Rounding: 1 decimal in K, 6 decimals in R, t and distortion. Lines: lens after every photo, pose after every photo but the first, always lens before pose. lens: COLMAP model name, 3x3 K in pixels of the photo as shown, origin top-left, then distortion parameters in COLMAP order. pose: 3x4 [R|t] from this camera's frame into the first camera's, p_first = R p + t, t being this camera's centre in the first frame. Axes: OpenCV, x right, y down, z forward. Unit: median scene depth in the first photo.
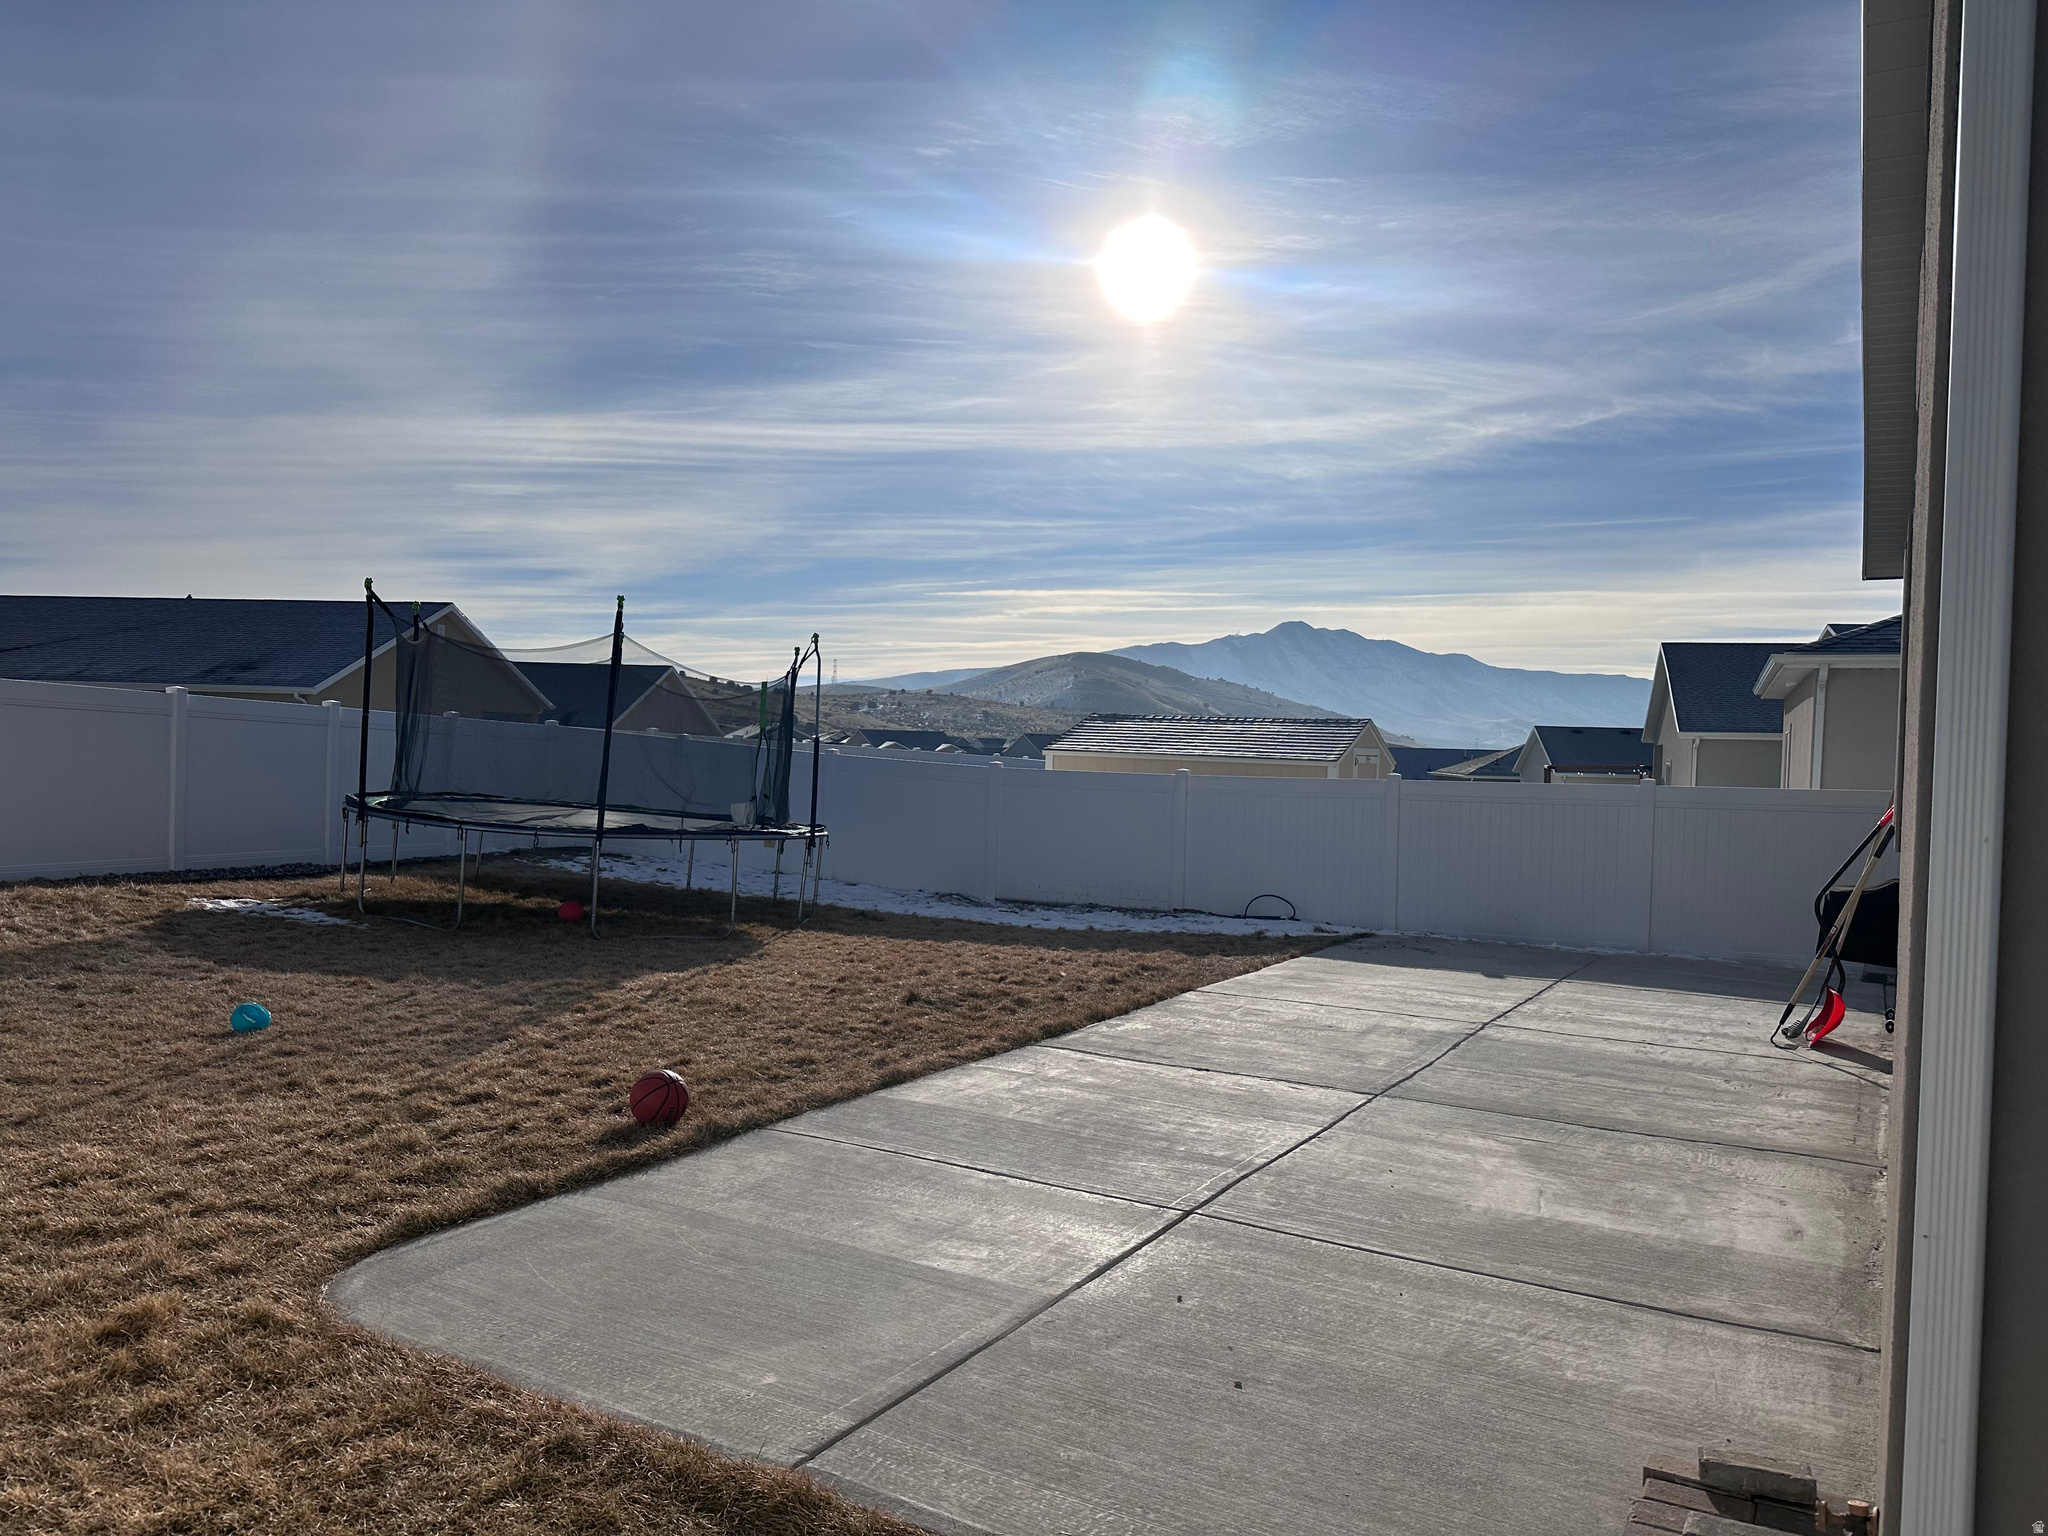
lens RADIAL K [[1415.4, 0, 1024.0], [0, 1415.4, 768.0], [0, 0, 1]] dist [0.177325, -0.367082]
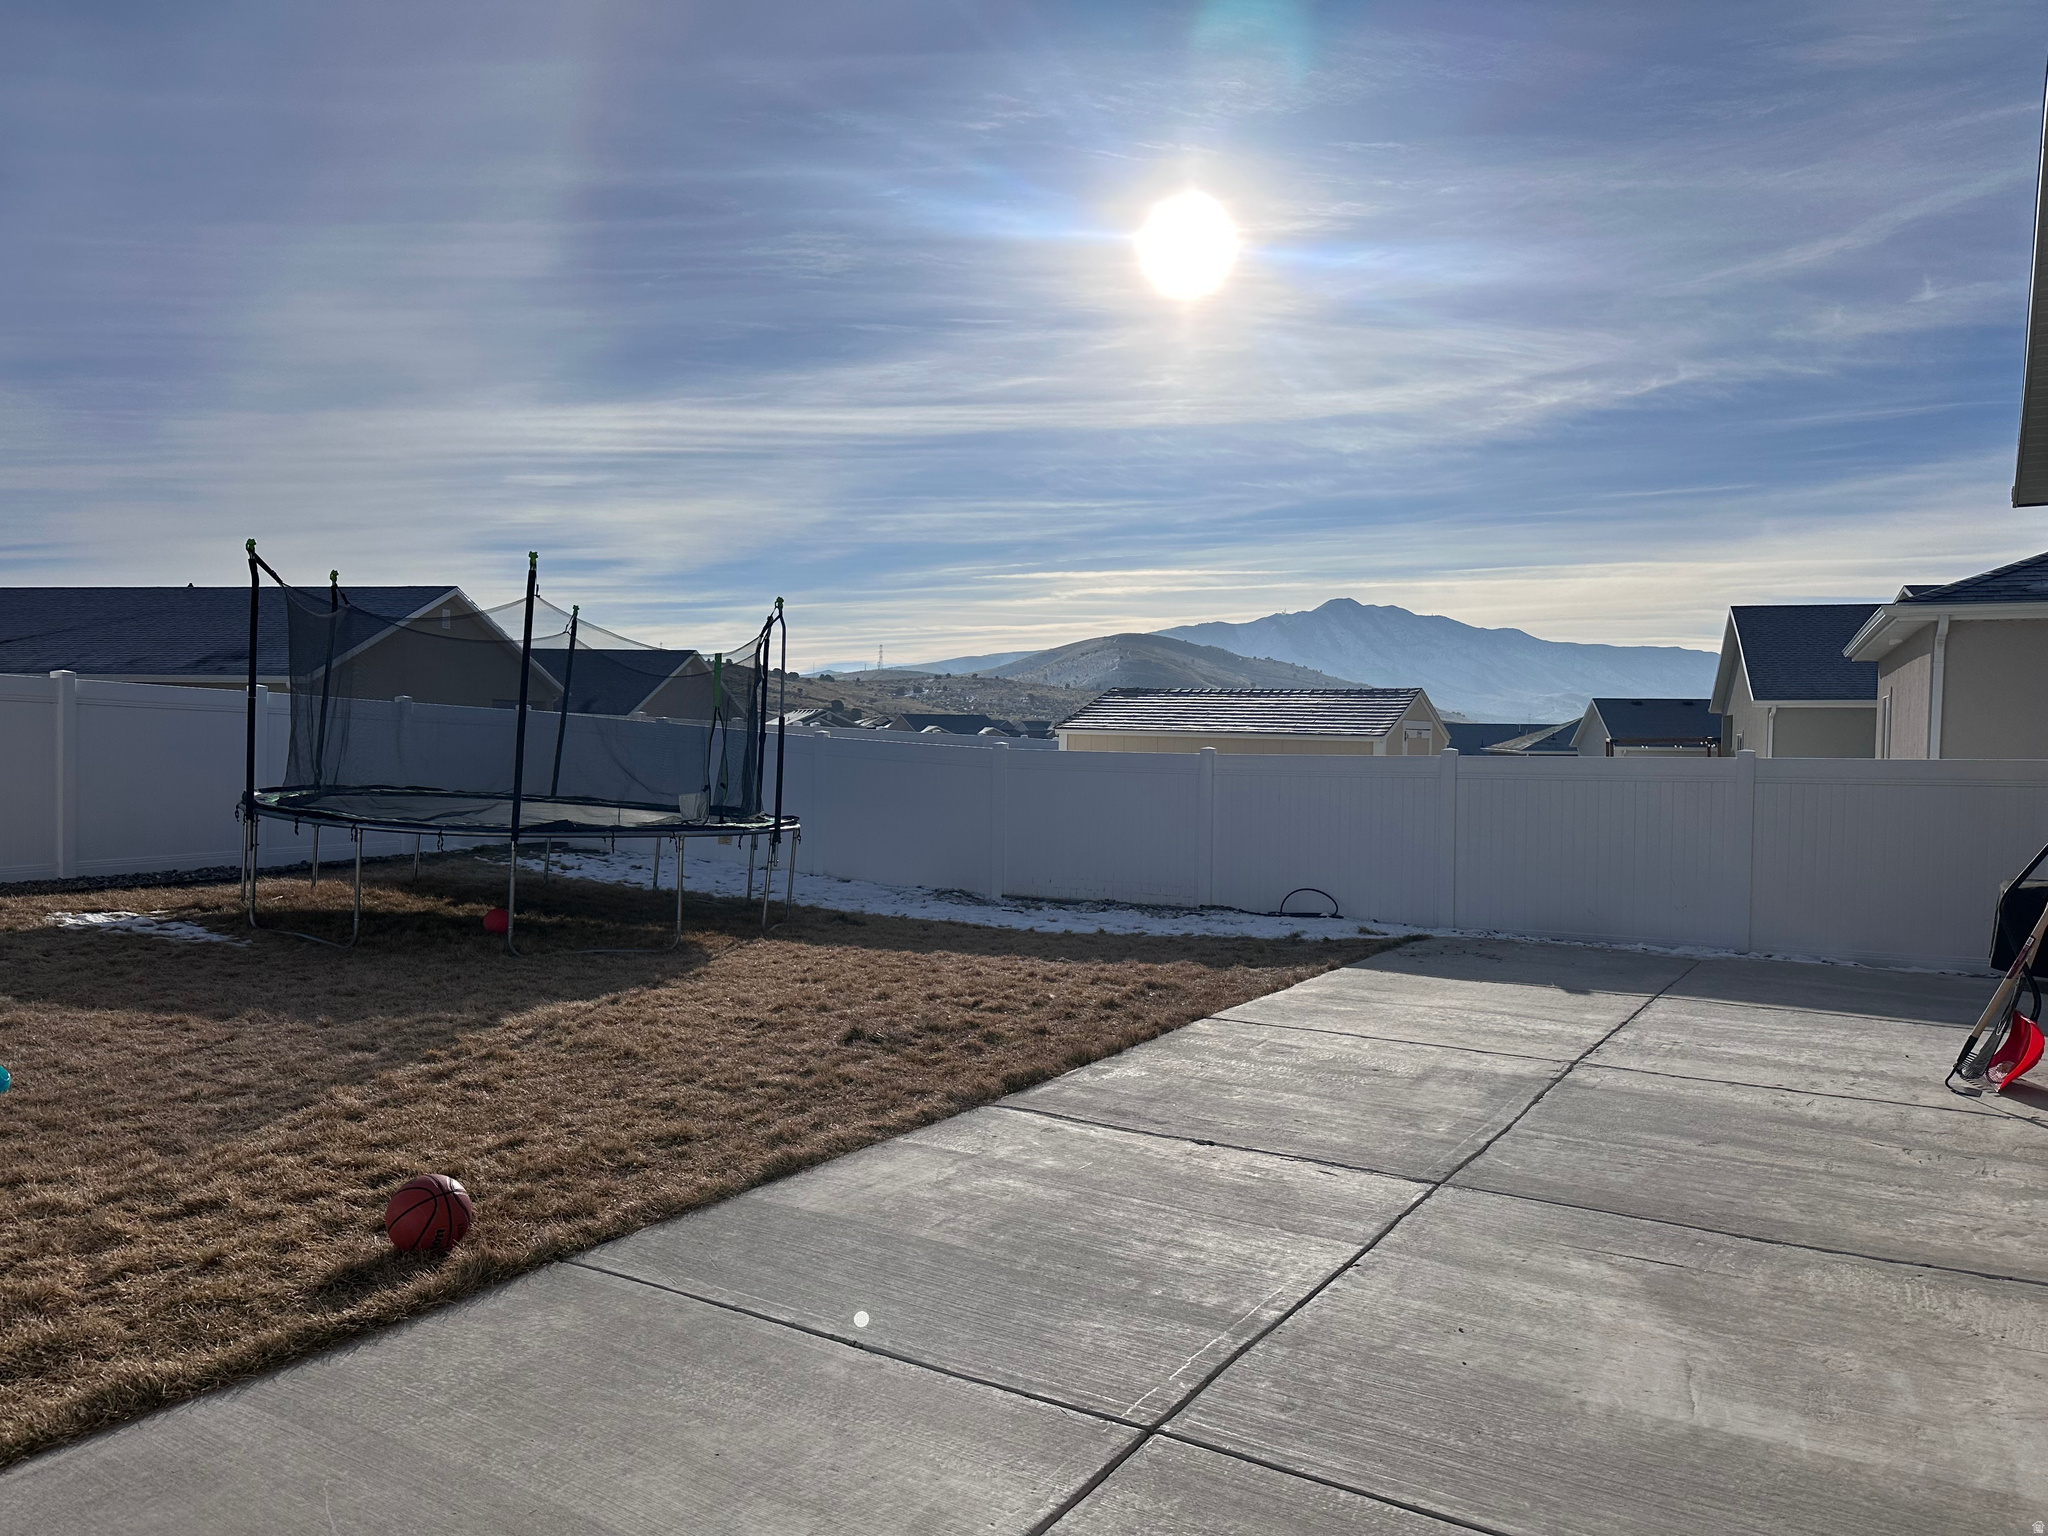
lens RADIAL K [[1425.0, 0, 1024.0], [0, 1425.0, 768.0], [0, 0, 1]] dist [0.119843, -0.172778]
pose [[0.999390, -0.014203, -0.031910, 0.046622], [0.014592, 0.999822, 0.011999, 0.002027], [0.031734, -0.012458, 0.999419, 0.197149]]
